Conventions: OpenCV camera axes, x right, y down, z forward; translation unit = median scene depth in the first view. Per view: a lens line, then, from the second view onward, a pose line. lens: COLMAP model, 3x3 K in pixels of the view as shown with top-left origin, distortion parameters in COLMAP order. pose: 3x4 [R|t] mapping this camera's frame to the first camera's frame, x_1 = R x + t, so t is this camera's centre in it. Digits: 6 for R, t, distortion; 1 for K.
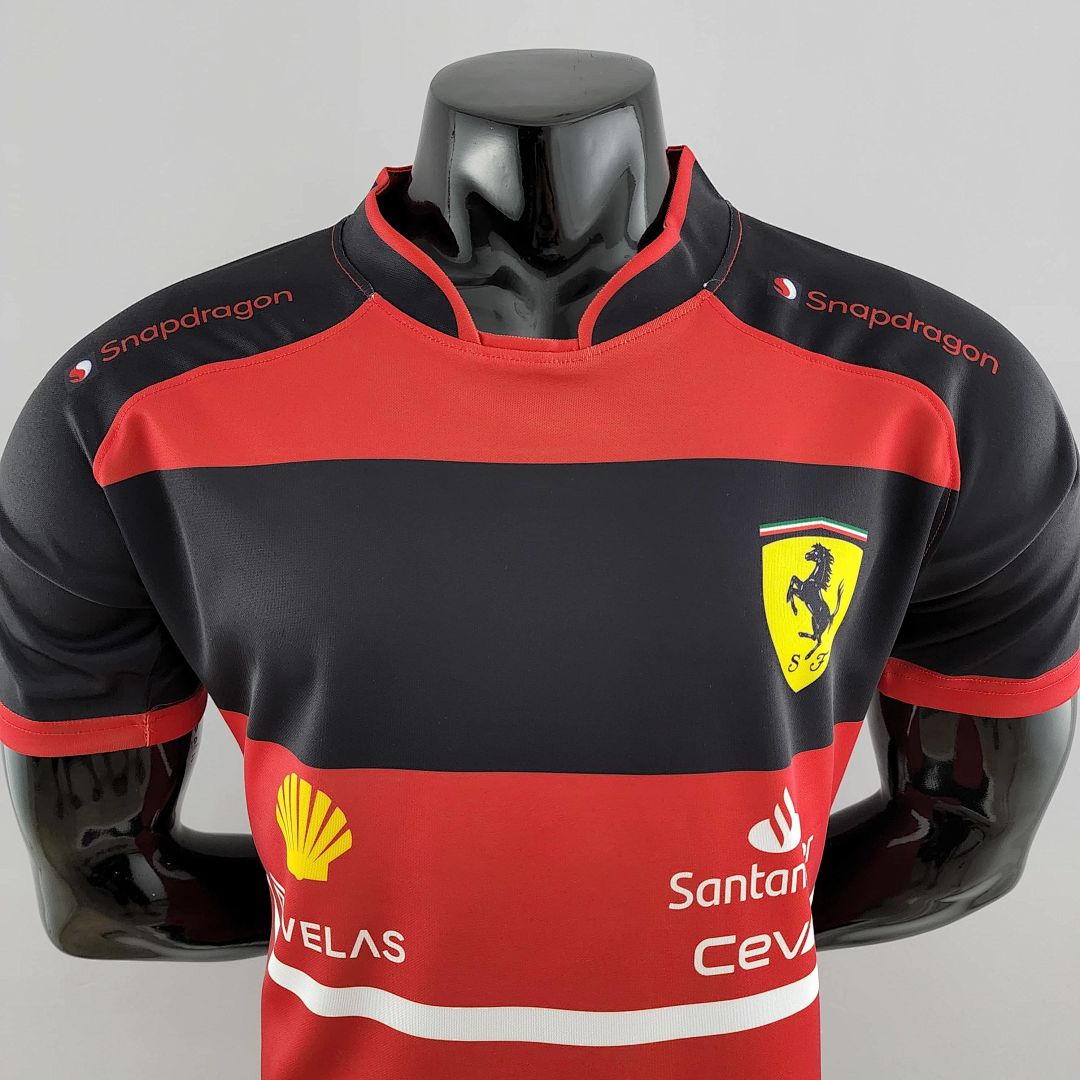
lens RADIAL K [[971.0, 0, 540.0], [0, 971.0, 540.0], [0, 0, 1]] dist [0.041783, -0.069821]
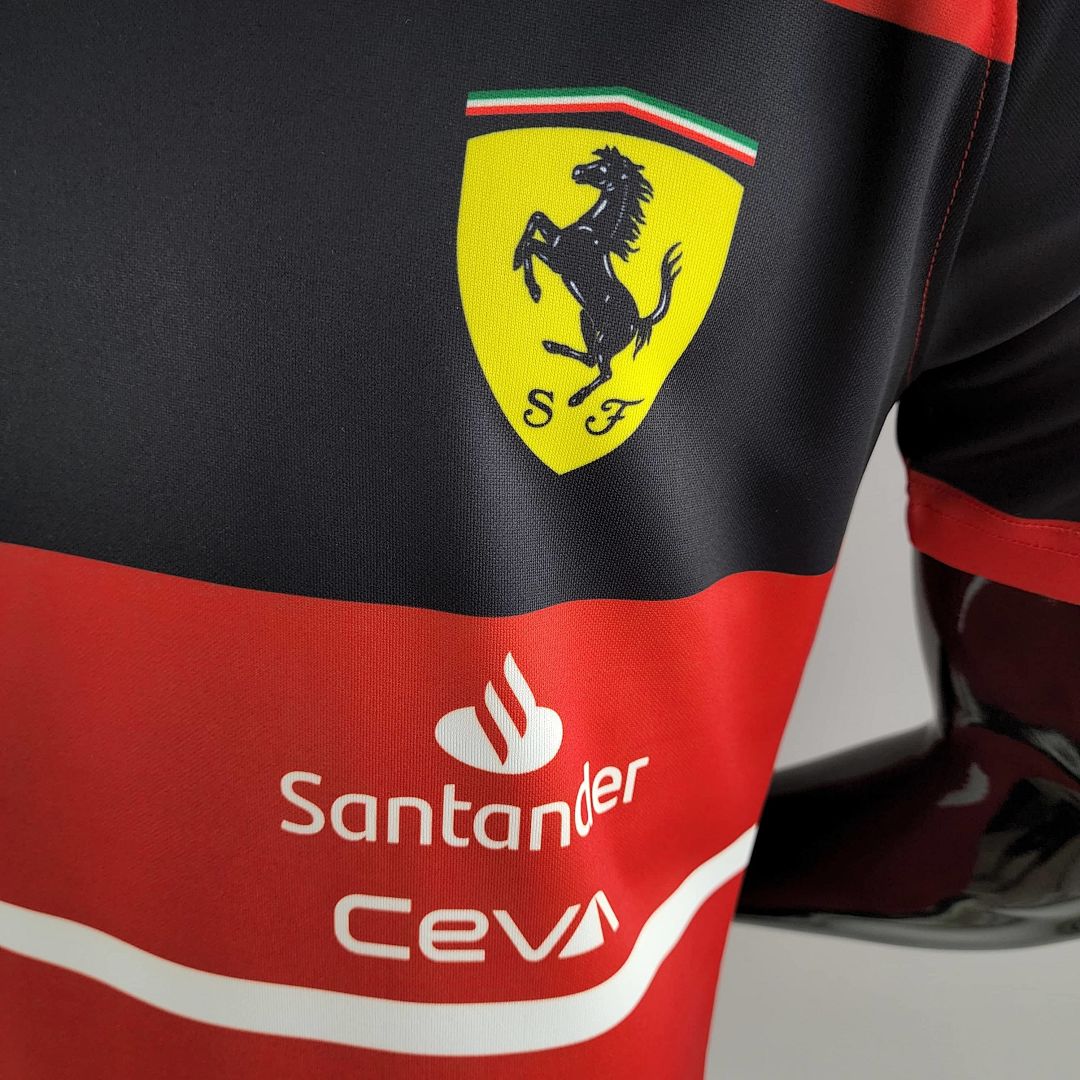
lens RADIAL K [[971.0, 0, 540.0], [0, 971.0, 540.0], [0, 0, 1]] dist [0.041783, -0.069821]
pose [[0.946816, 0.132773, -0.293105, 0.404793], [-0.090915, 0.984169, 0.152135, 0.115394], [0.308664, -0.117396, 0.943899, 0.529154]]
